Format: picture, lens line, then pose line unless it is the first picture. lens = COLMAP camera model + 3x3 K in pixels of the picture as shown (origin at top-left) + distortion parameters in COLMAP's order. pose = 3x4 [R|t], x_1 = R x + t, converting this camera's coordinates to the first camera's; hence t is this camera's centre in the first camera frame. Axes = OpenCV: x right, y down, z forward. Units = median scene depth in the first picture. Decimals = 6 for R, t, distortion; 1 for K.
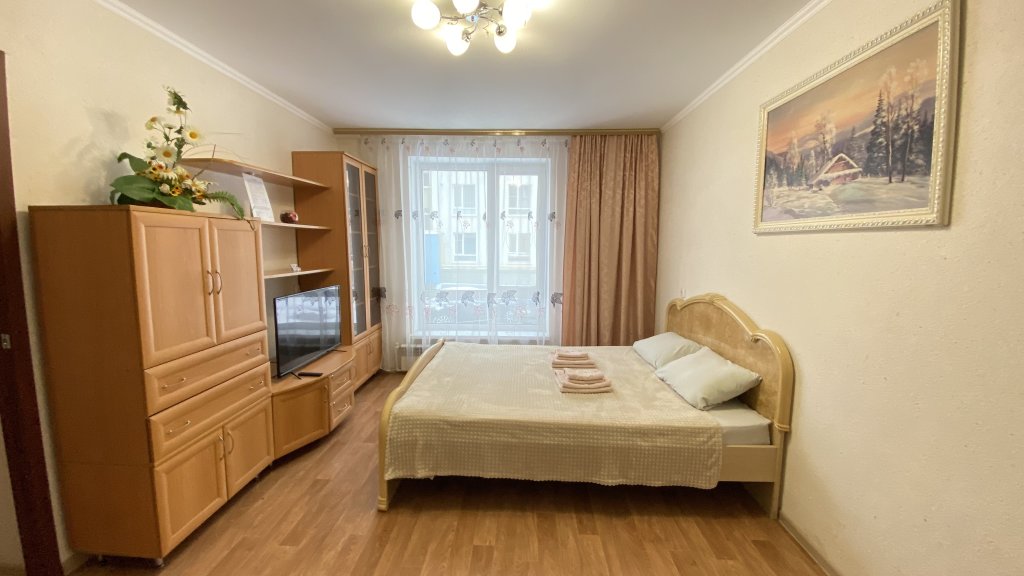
lens RADIAL K [[410.9, 0, 514.6], [0, 410.9, 285.7], [0, 0, 1]] dist [-0.004480, -0.007867]
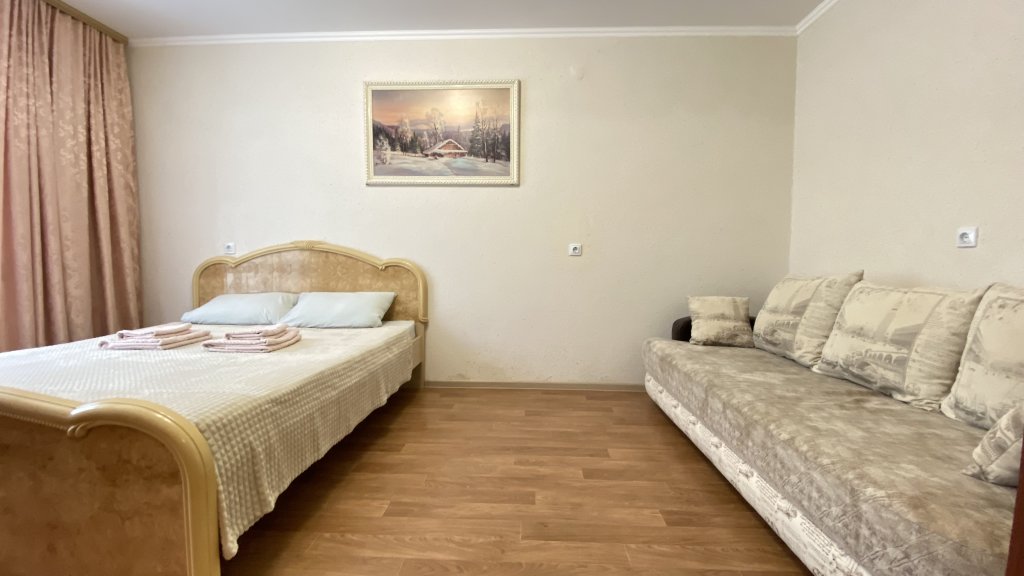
lens RADIAL K [[410.9, 0, 509.6], [0, 410.9, 291.5], [0, 0, 1]] dist [-0.004480, -0.007867]
pose [[0.014025, -0.072162, 0.997294, -0.758681], [0.091328, 0.993316, 0.070589, 0.164671], [-0.995722, 0.090091, 0.020522, 0.645107]]
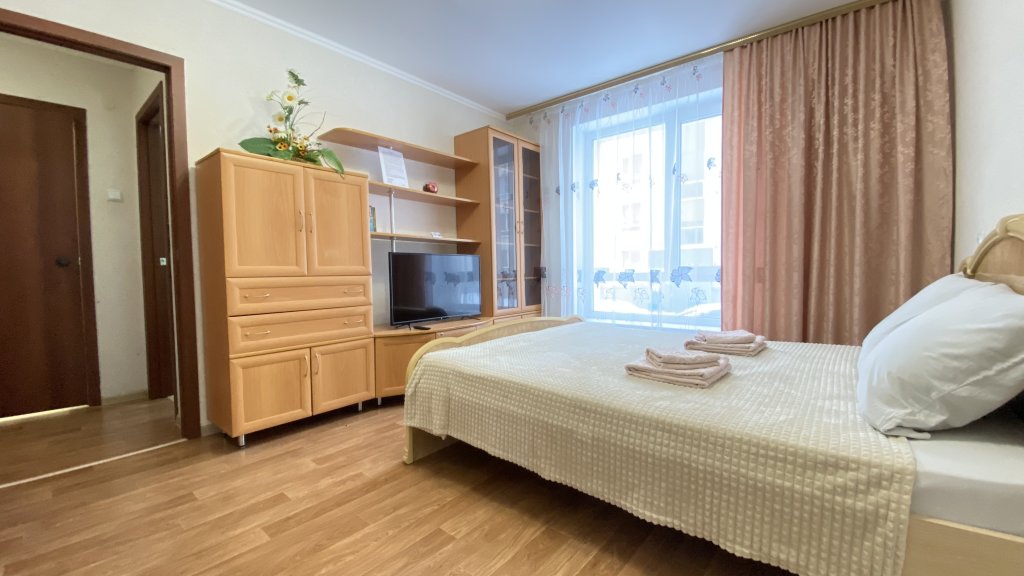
lens RADIAL K [[410.9, 0, 515.3], [0, 410.9, 290.0], [0, 0, 1]] dist [-0.004480, -0.007867]
pose [[0.788805, 0.008266, -0.614588, 0.434176], [-0.040646, 0.998422, -0.038739, 0.194730], [0.613298, 0.055538, 0.787897, 0.417960]]
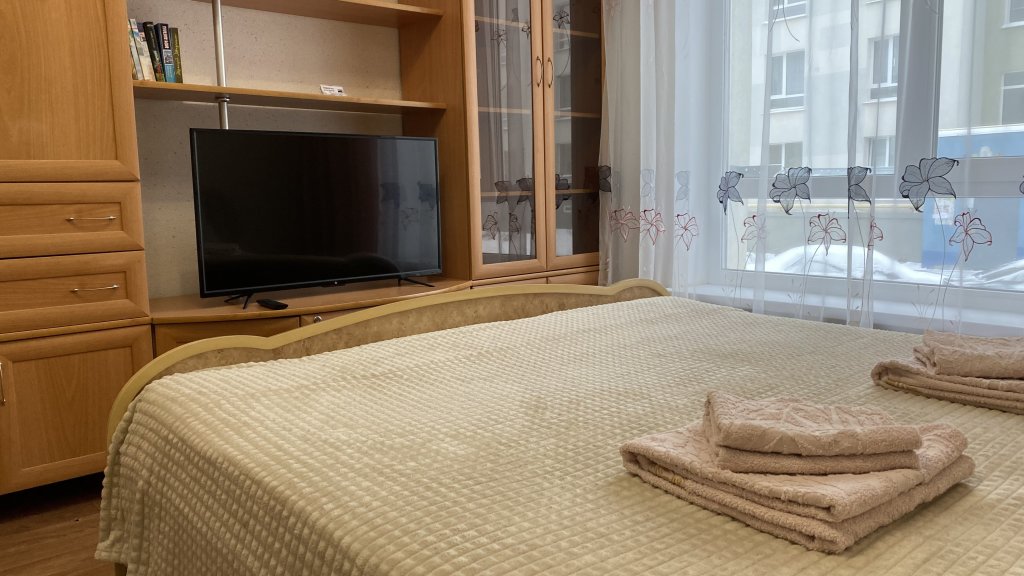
lens RADIAL K [[784.6, 0, 523.4], [0, 784.6, 282.4], [0, 0, 1]] dist [0.003697, 0.002926]
pose [[0.673457, 0.071768, -0.735735, 0.435473], [-0.051309, 0.997414, 0.050328, 0.173649], [0.737444, 0.003856, 0.675397, 0.804594]]
